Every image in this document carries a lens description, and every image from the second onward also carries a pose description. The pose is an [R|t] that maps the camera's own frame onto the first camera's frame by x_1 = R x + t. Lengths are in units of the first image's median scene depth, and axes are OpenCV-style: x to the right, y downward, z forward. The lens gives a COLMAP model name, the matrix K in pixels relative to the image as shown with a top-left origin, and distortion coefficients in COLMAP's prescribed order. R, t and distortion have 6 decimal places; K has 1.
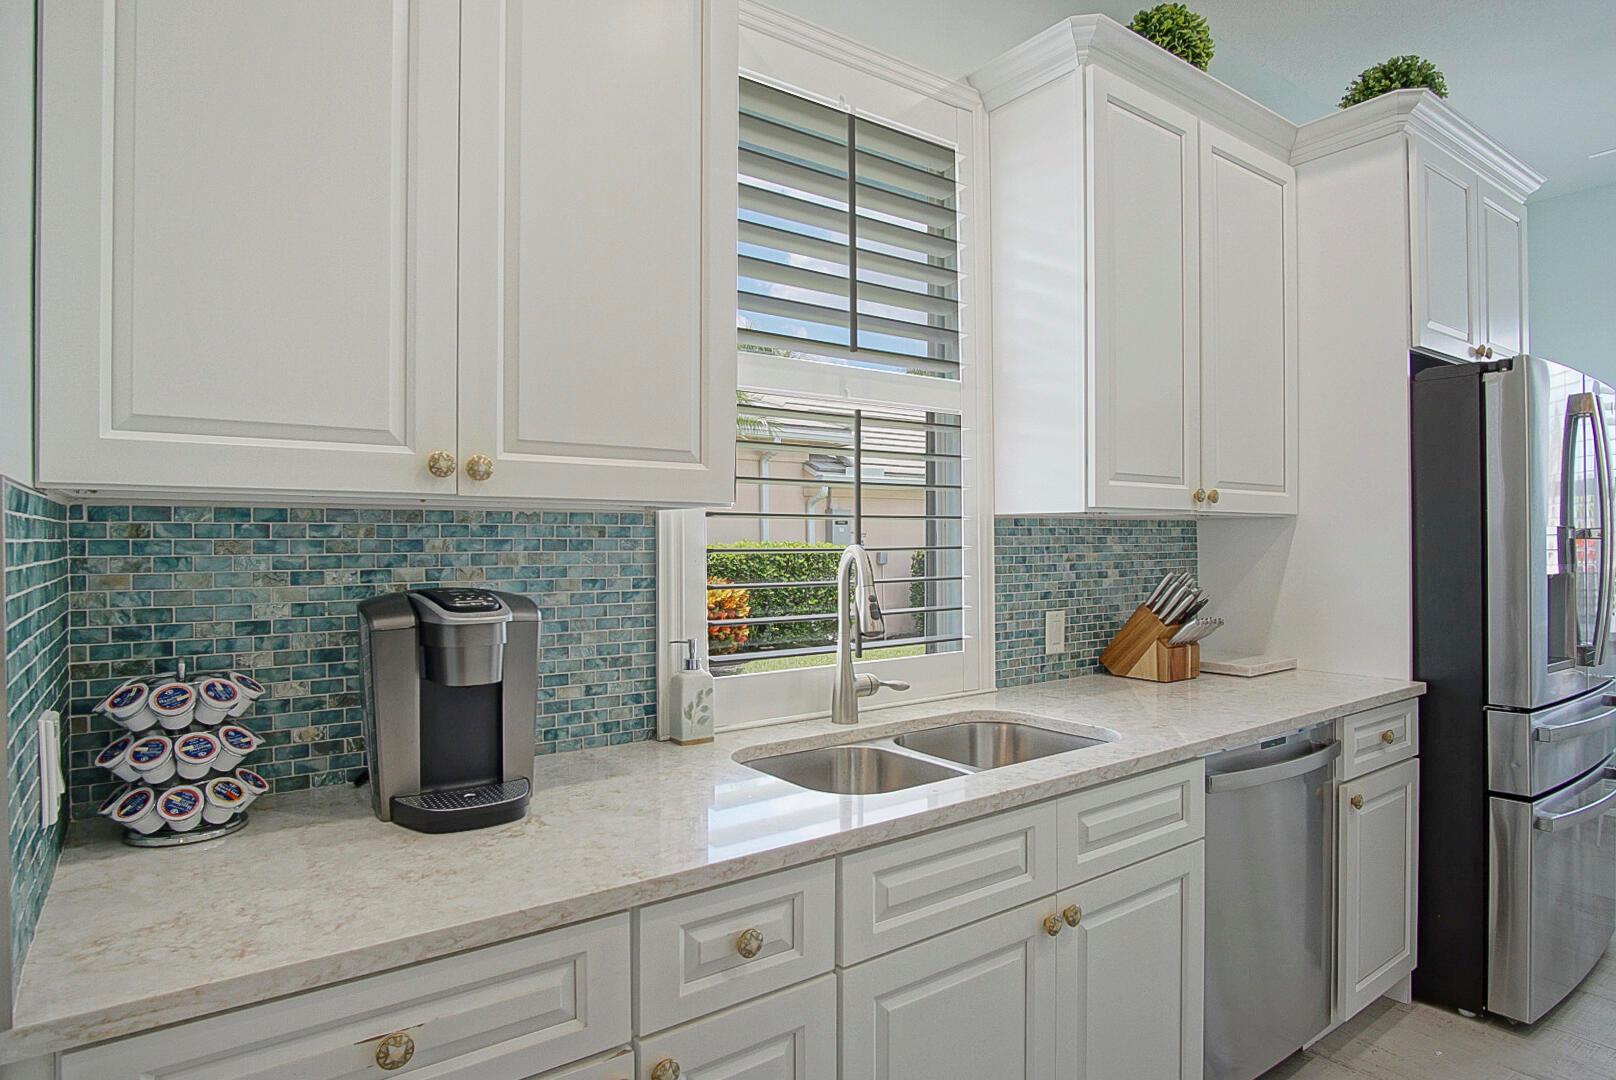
lens RADIAL K [[879.0, 0, 787.1], [0, 879.0, 538.3], [0, 0, 1]] dist [-0.032969, 0.012333]
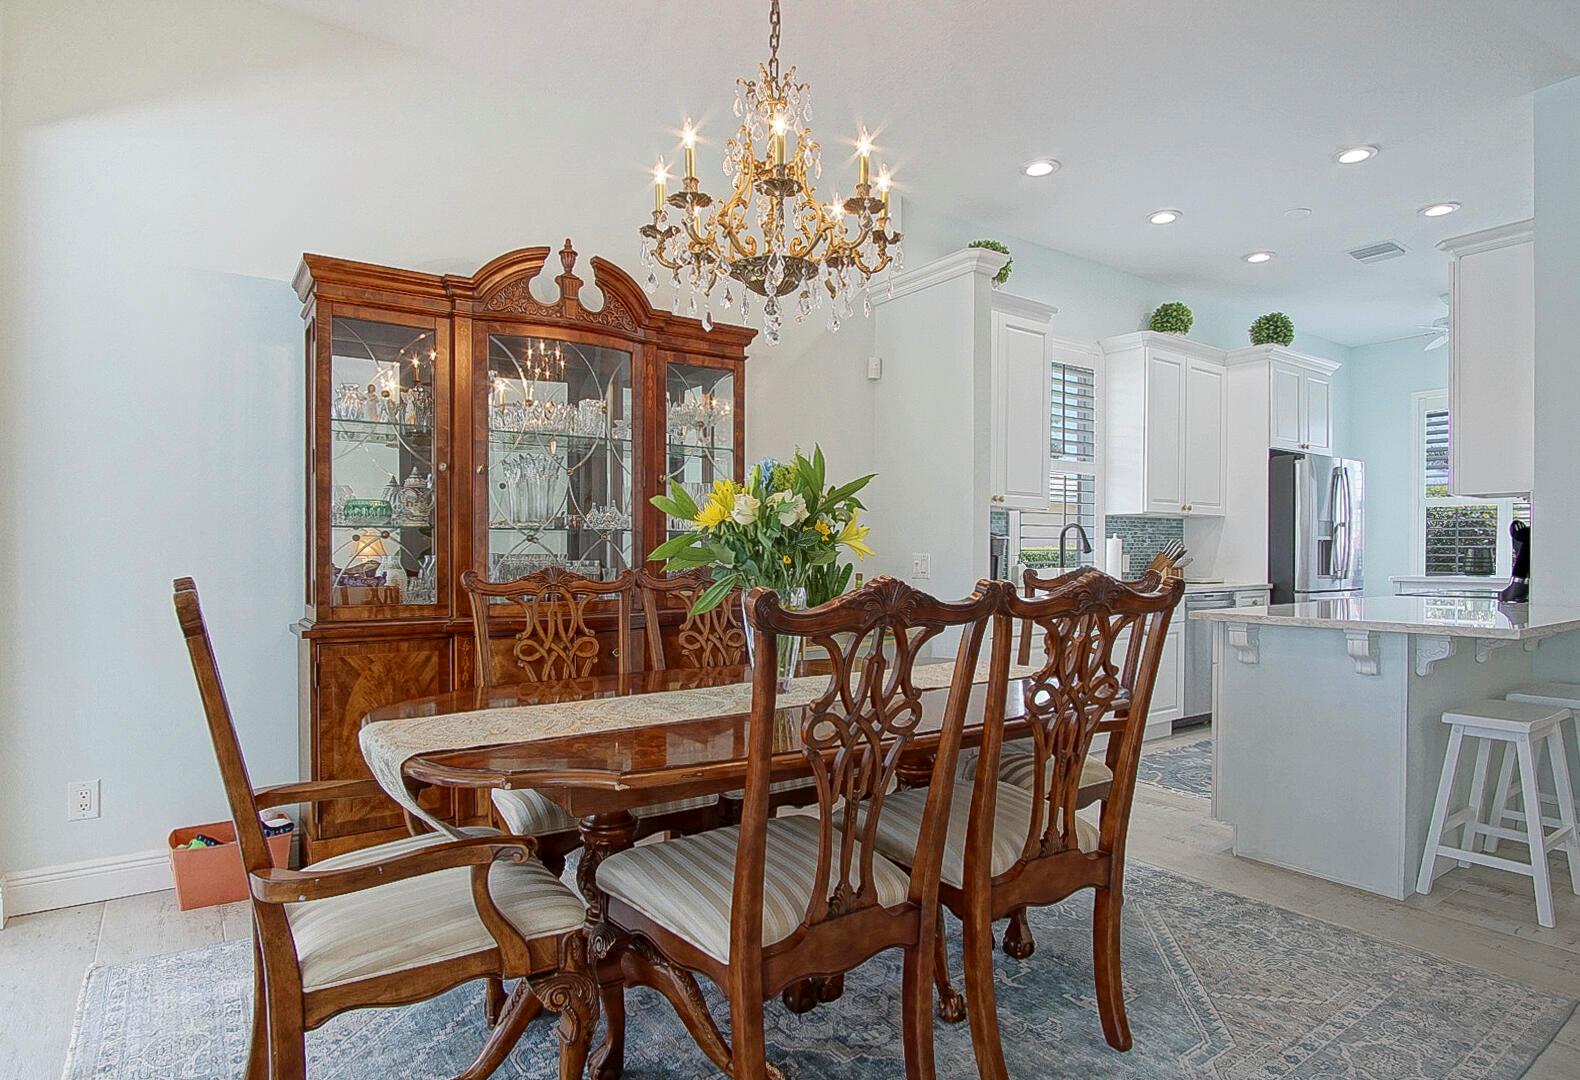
lens RADIAL K [[877.8, 0, 795.1], [0, 877.8, 556.9], [0, 0, 1]] dist [-0.026186, -0.000311]
pose [[0.999540, 0.005198, 0.029876, -0.900176], [-0.005415, 0.999960, 0.007166, 0.099212], [-0.029837, -0.007324, 0.999528, -1.845404]]
